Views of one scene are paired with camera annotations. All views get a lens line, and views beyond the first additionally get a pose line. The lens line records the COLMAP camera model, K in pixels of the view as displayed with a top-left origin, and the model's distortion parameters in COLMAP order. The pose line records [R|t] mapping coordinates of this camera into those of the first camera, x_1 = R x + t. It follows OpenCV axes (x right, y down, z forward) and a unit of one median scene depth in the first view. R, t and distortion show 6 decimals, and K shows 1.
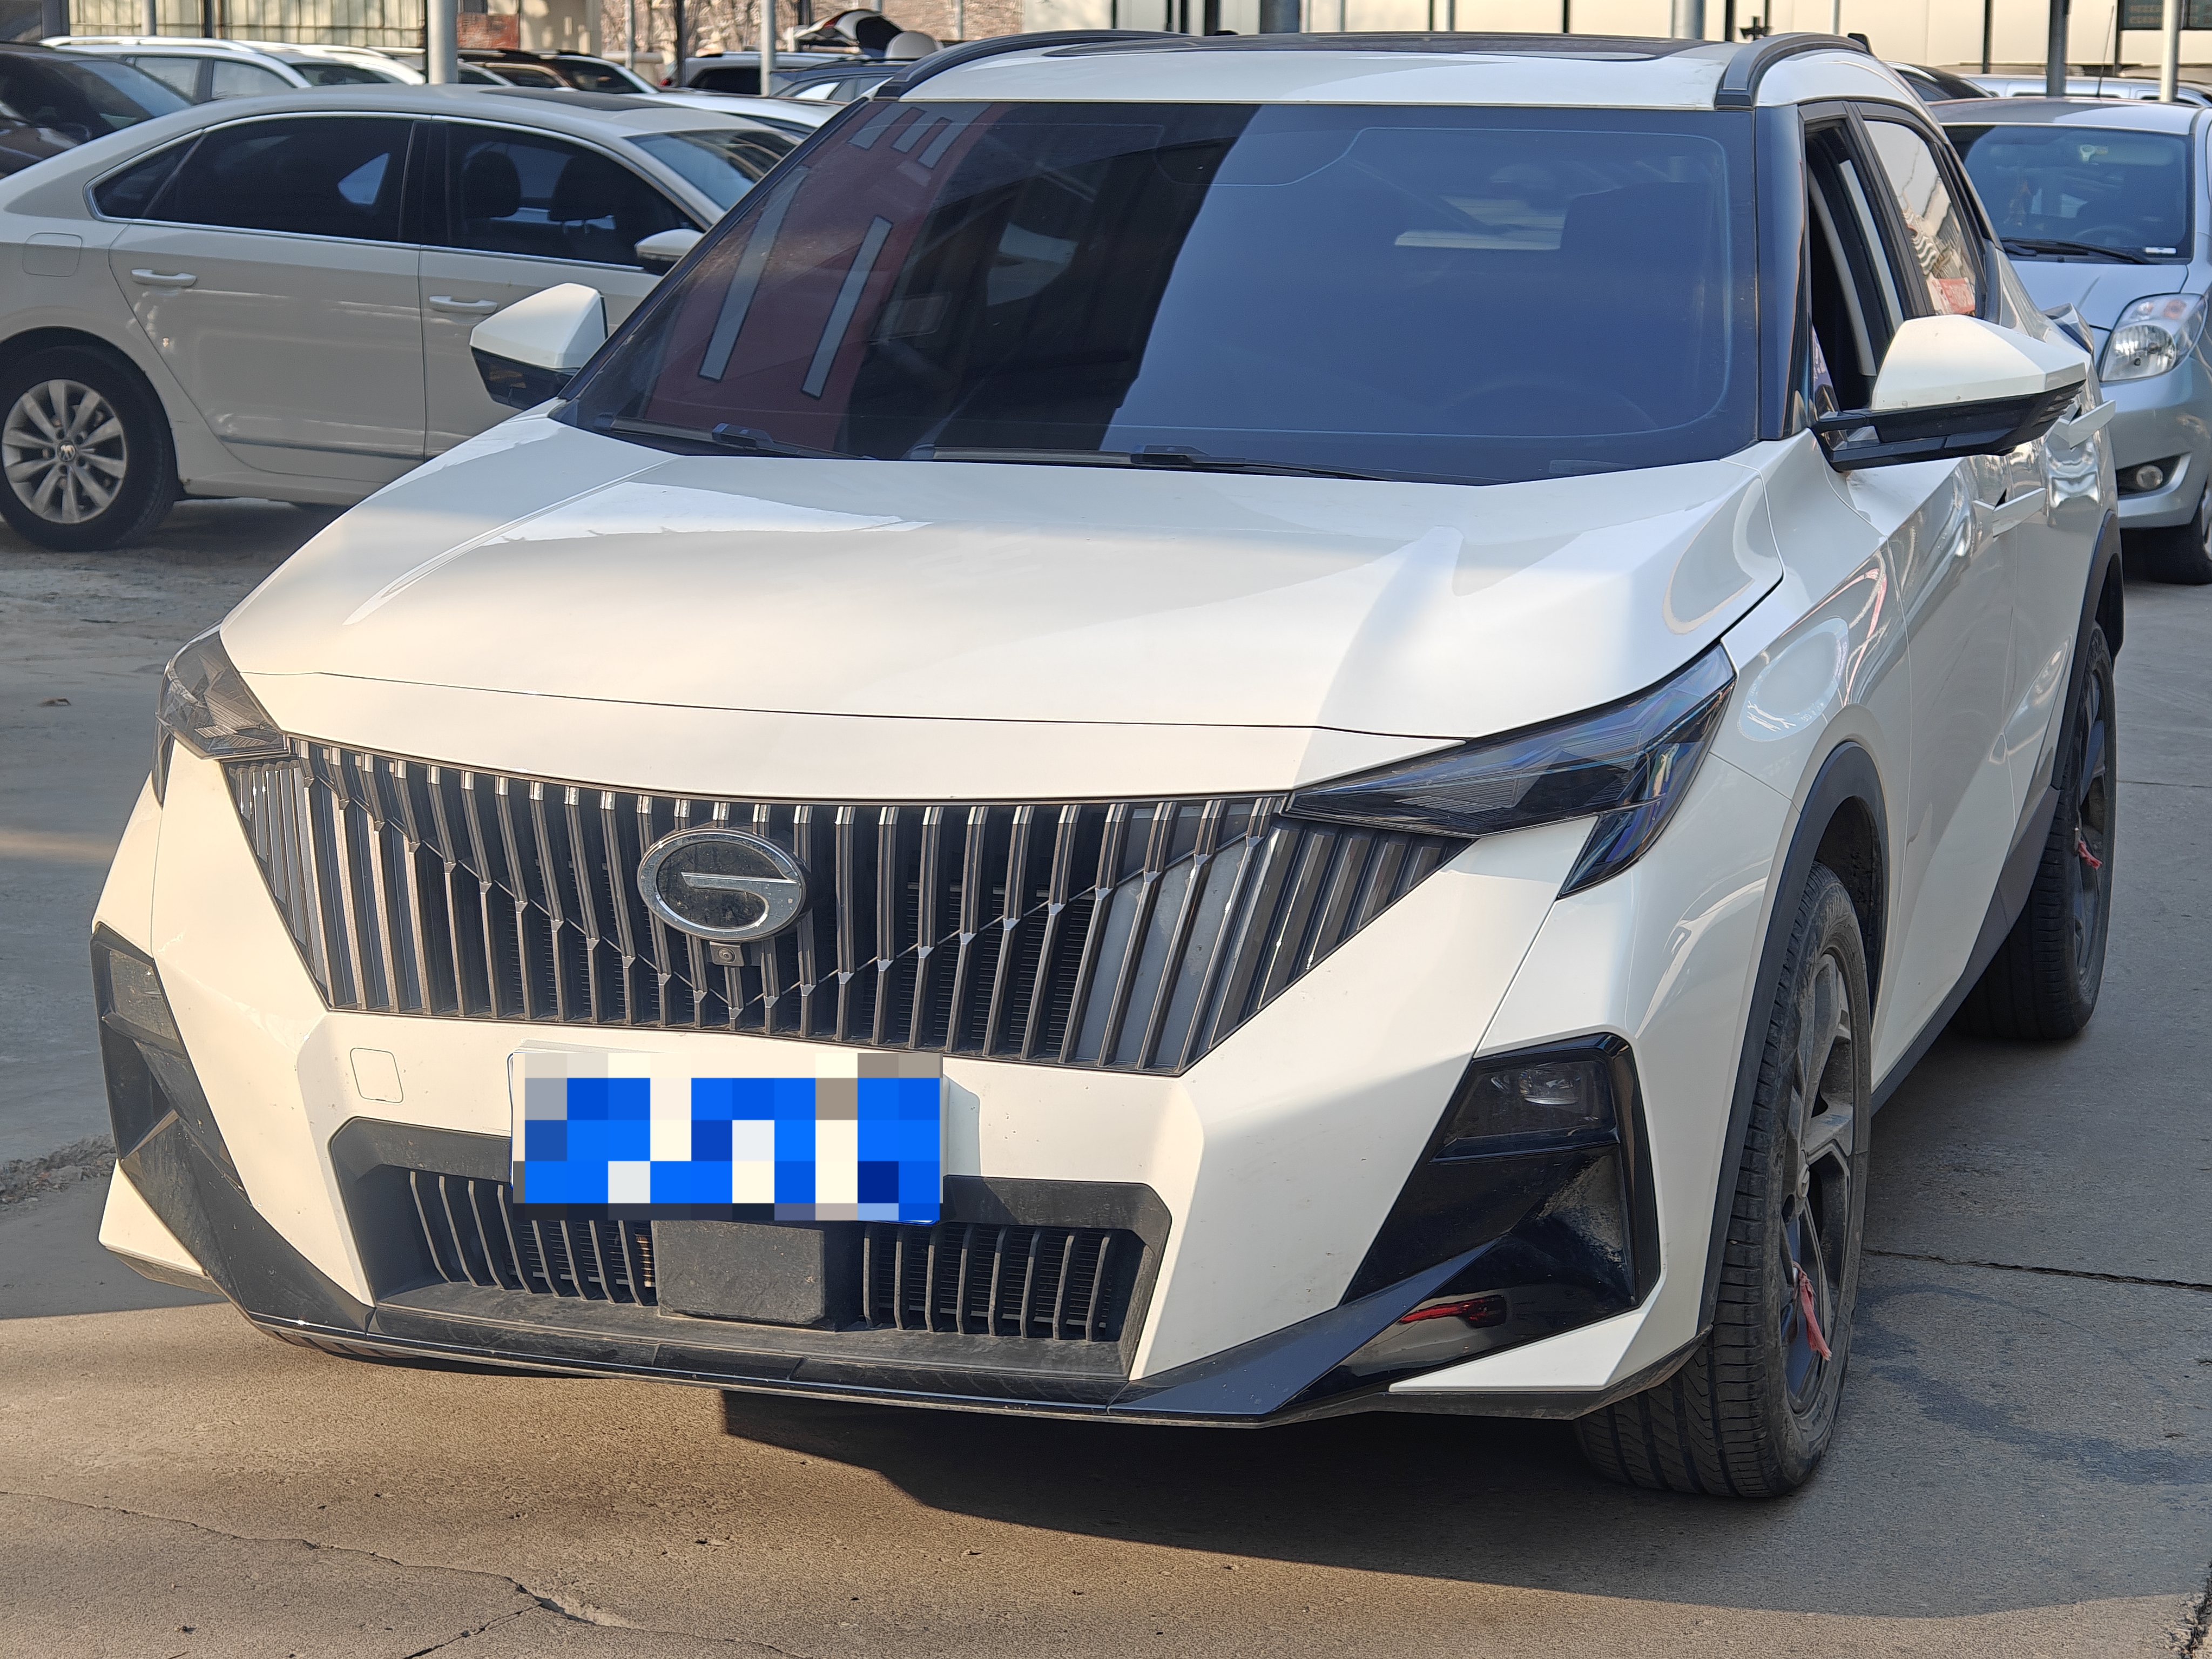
lens RADIAL K [[4526.1, 0, 1106.0], [0, 4526.1, 829.5], [0, 0, 1]] dist [0.178680, -0.148689]
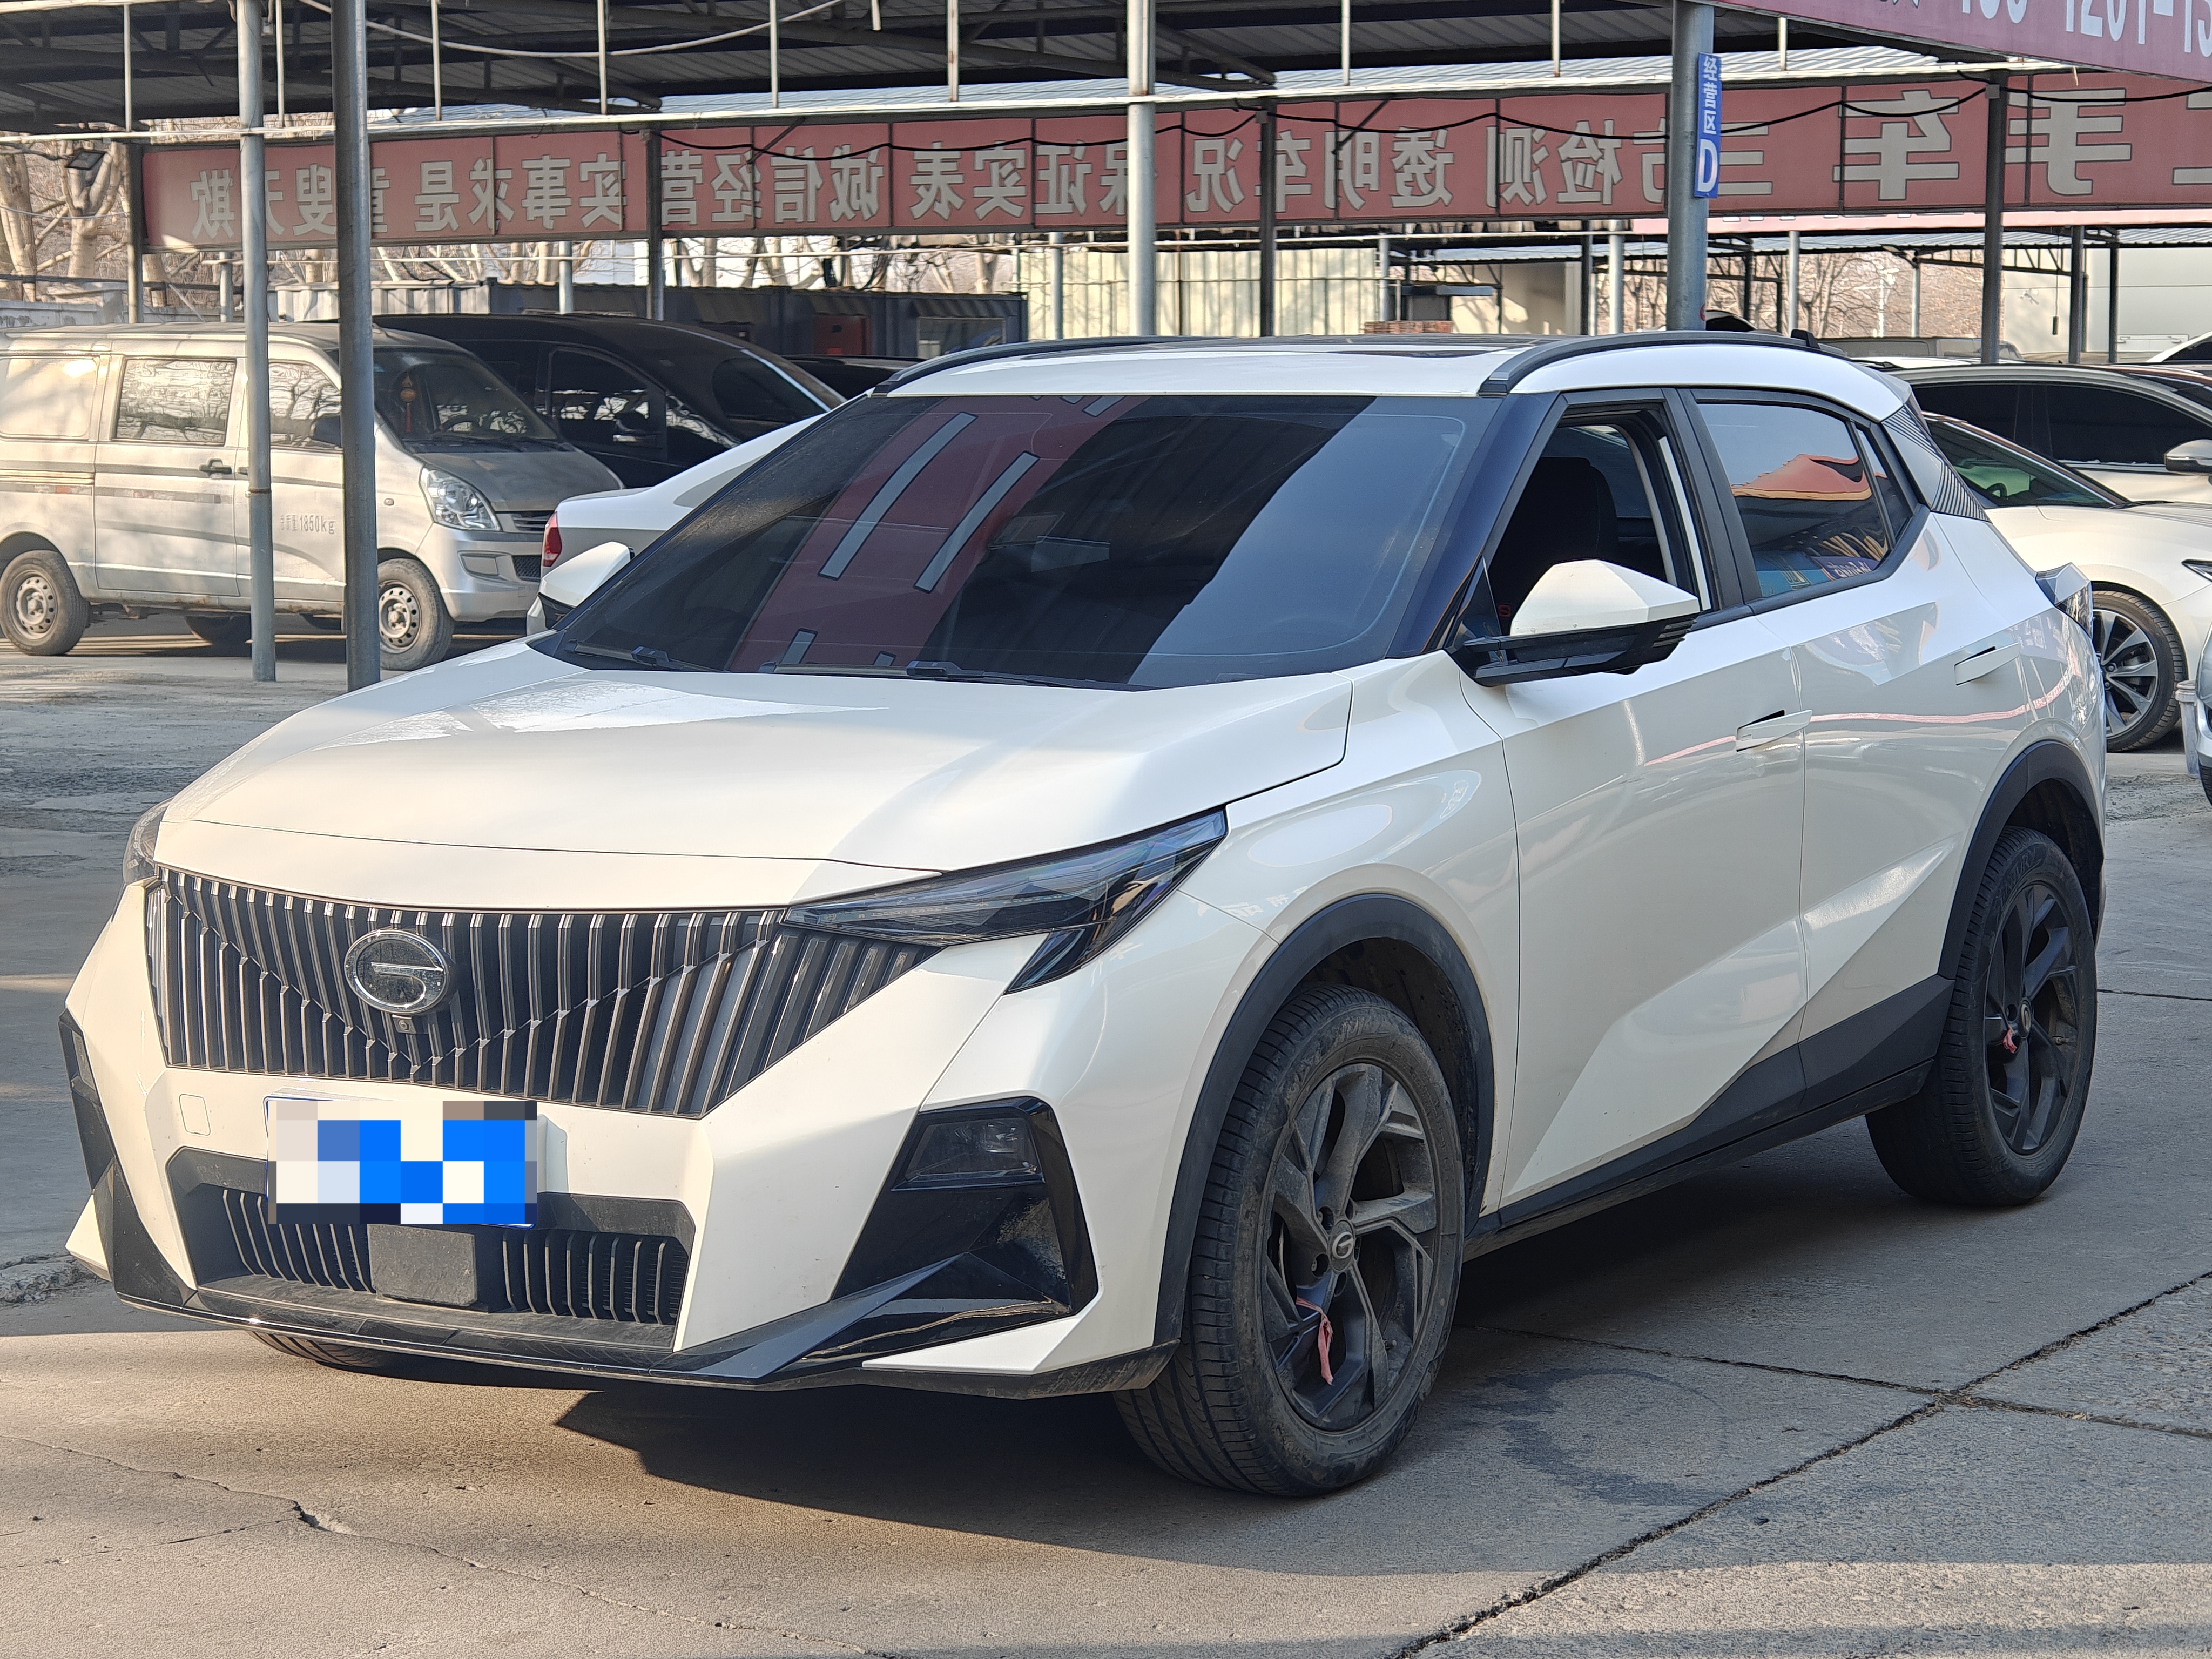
lens RADIAL K [[4526.1, 0, 1106.0], [0, 4526.1, 829.5], [0, 0, 1]] dist [0.178680, -0.148689]
pose [[0.971698, 0.010659, -0.235987, 0.434720], [-0.025893, 0.997768, -0.061550, 0.047373], [0.234804, 0.065918, 0.969805, -0.261856]]
